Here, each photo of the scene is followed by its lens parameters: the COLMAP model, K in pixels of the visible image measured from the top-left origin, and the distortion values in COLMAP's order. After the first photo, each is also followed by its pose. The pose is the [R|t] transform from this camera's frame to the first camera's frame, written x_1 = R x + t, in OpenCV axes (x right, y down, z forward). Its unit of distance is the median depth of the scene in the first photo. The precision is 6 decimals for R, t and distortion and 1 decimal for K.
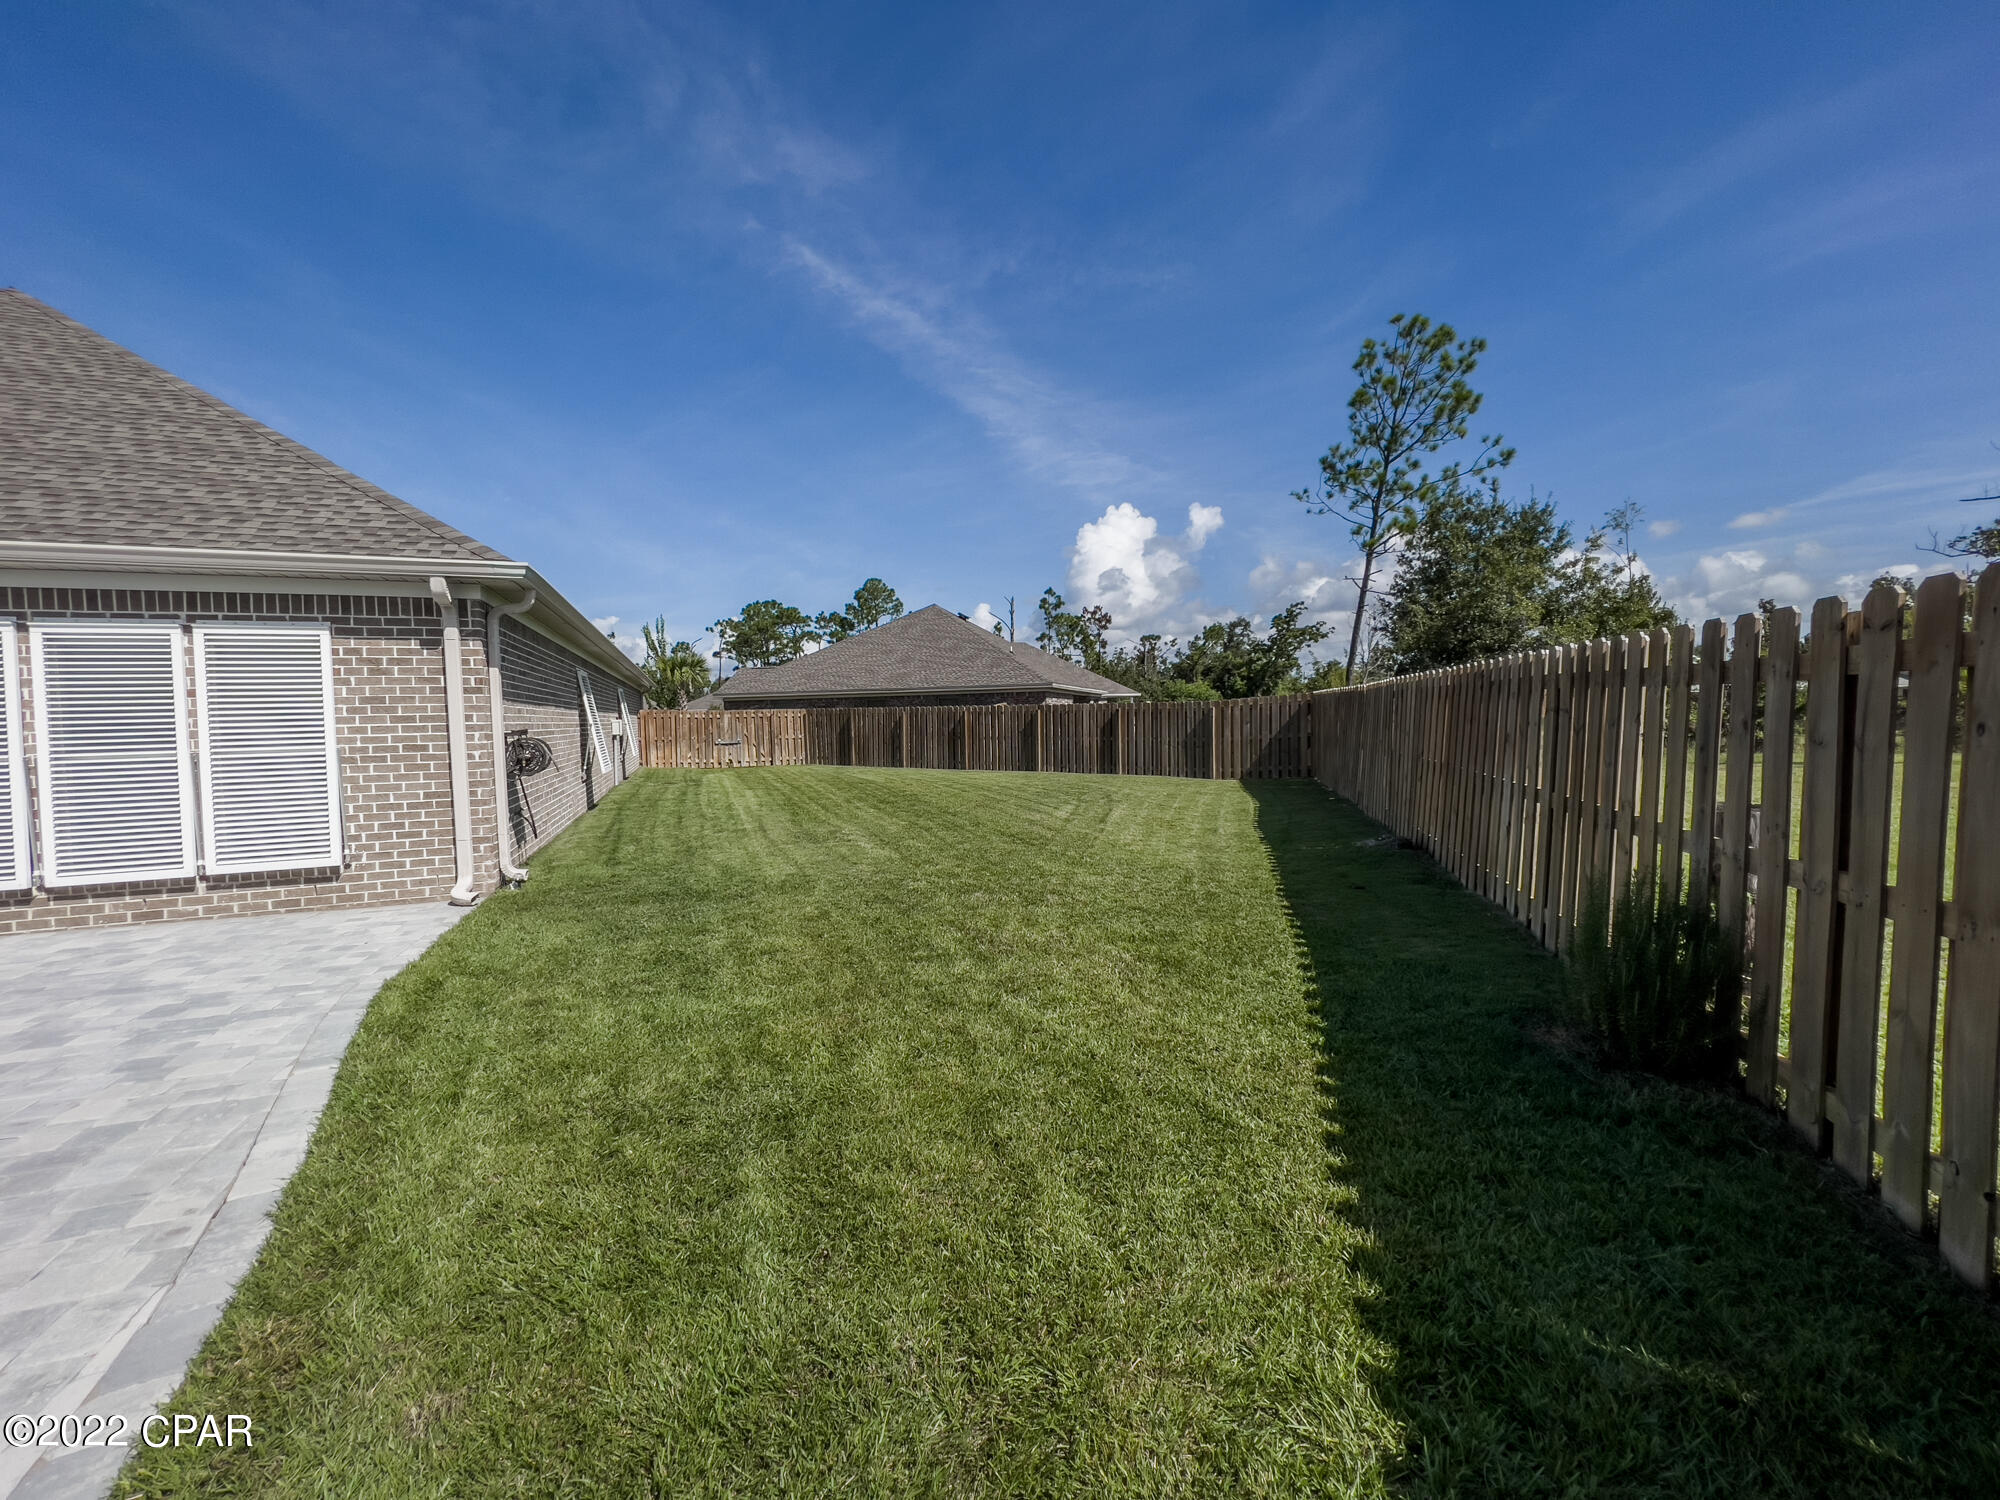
lens RADIAL K [[801.0, 0, 1004.8], [0, 801.0, 756.4], [0, 0, 1]] dist [-0.000474, -0.000040]
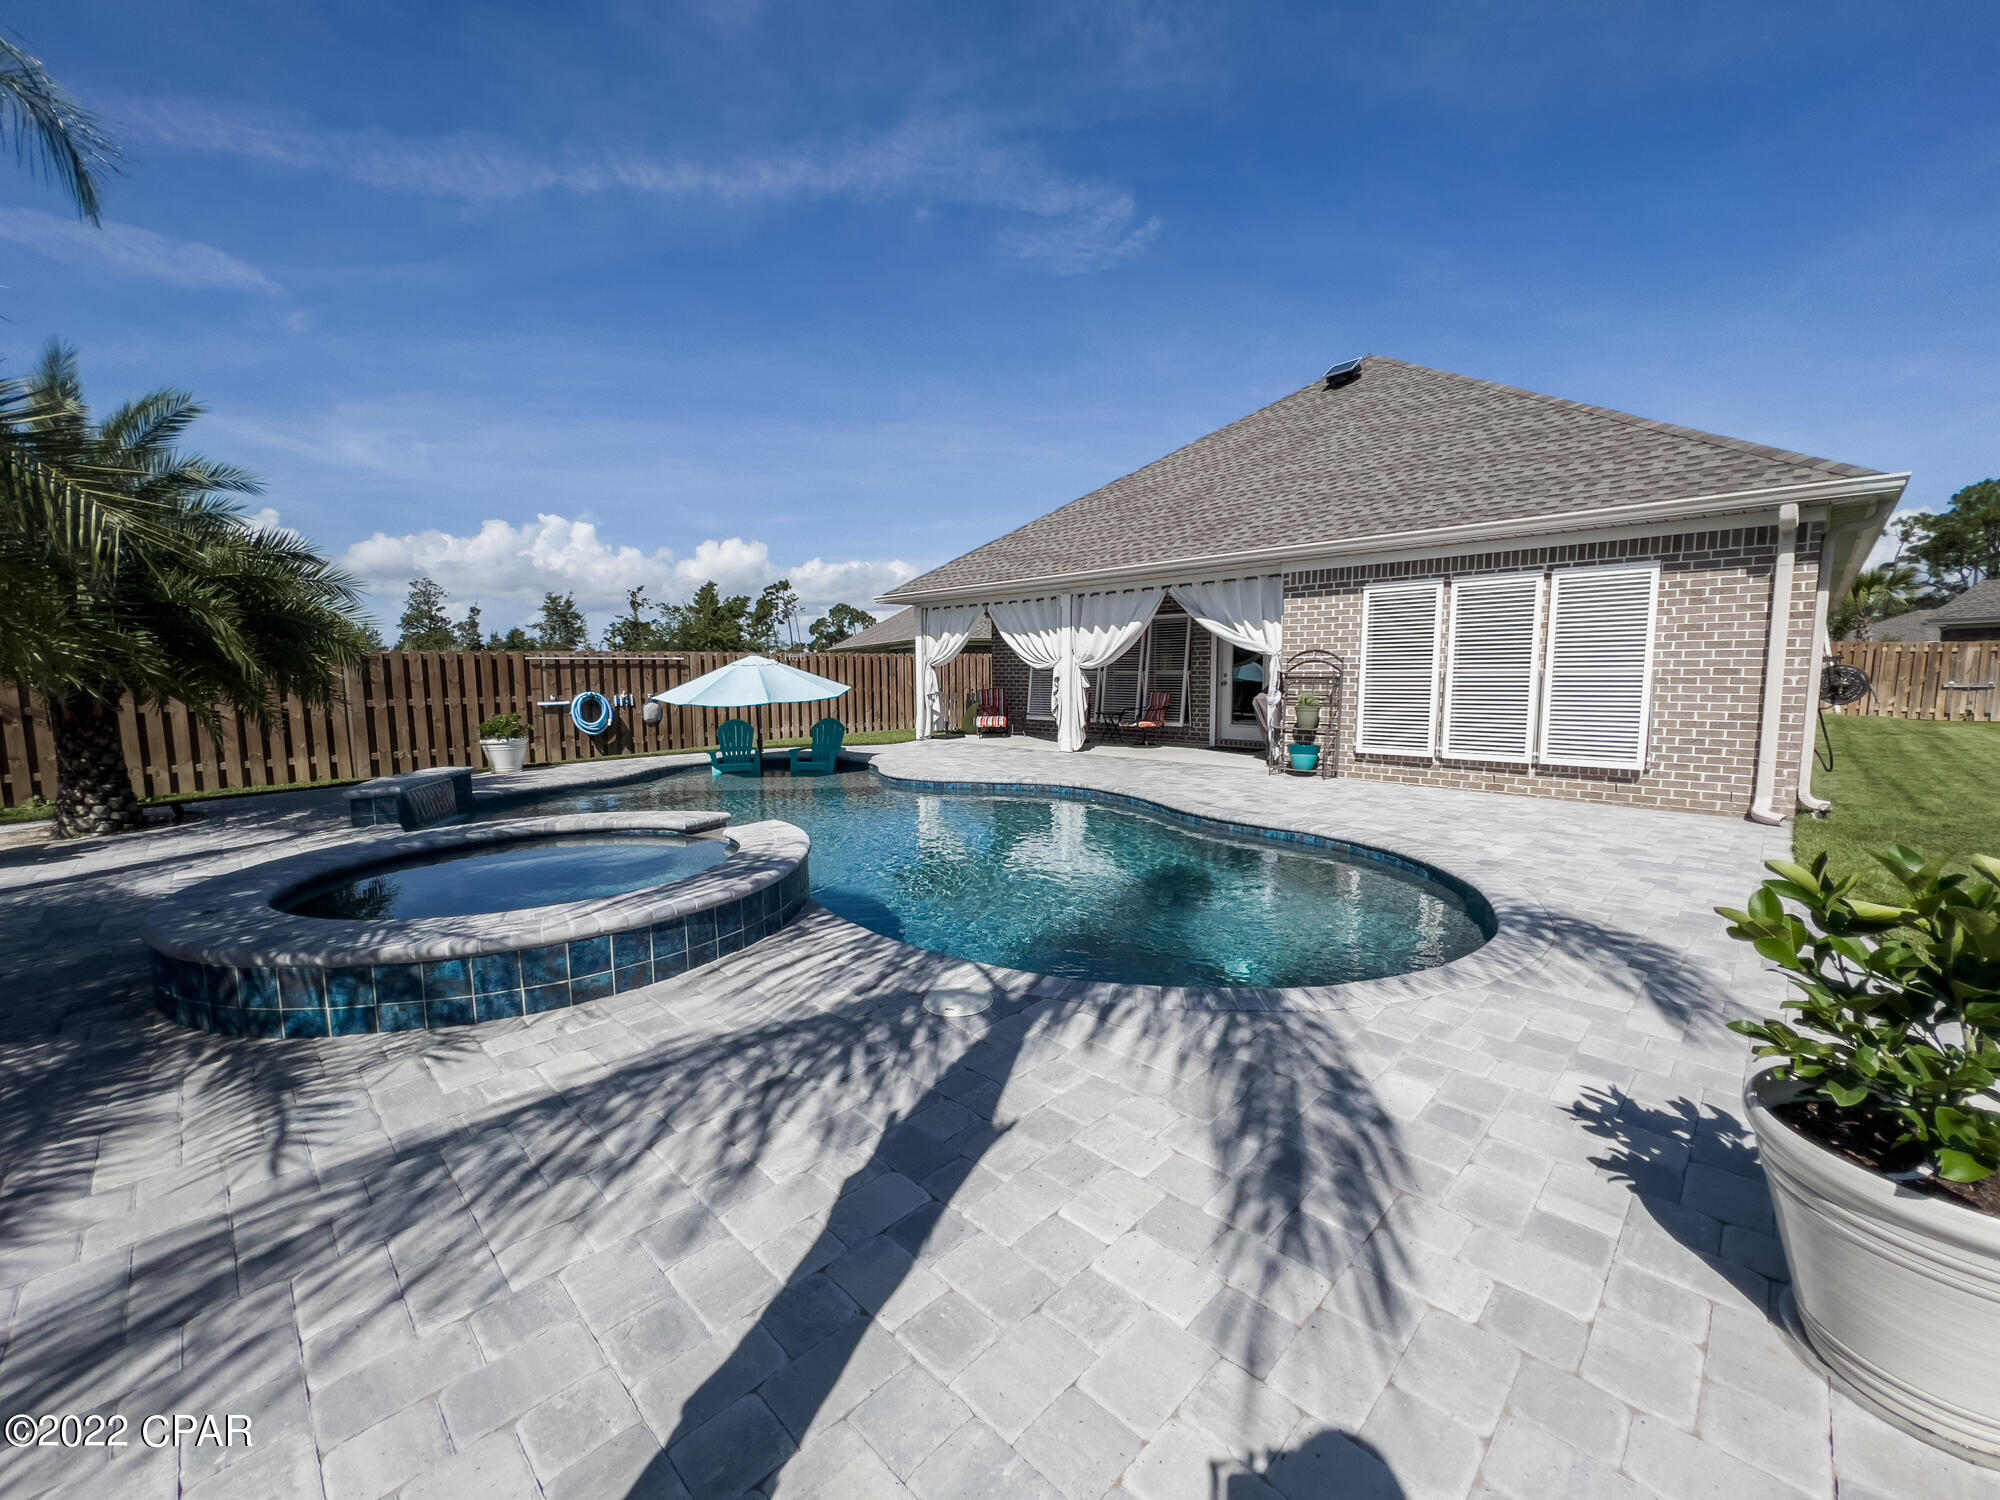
lens RADIAL K [[801.0, 0, 1004.8], [0, 801.0, 756.4], [0, 0, 1]] dist [-0.000474, -0.000040]
pose [[0.403799, 0.116350, -0.907419, -0.142212], [-0.046060, 0.993207, 0.106853, 0.033072], [0.913688, -0.001351, 0.406415, -0.326787]]
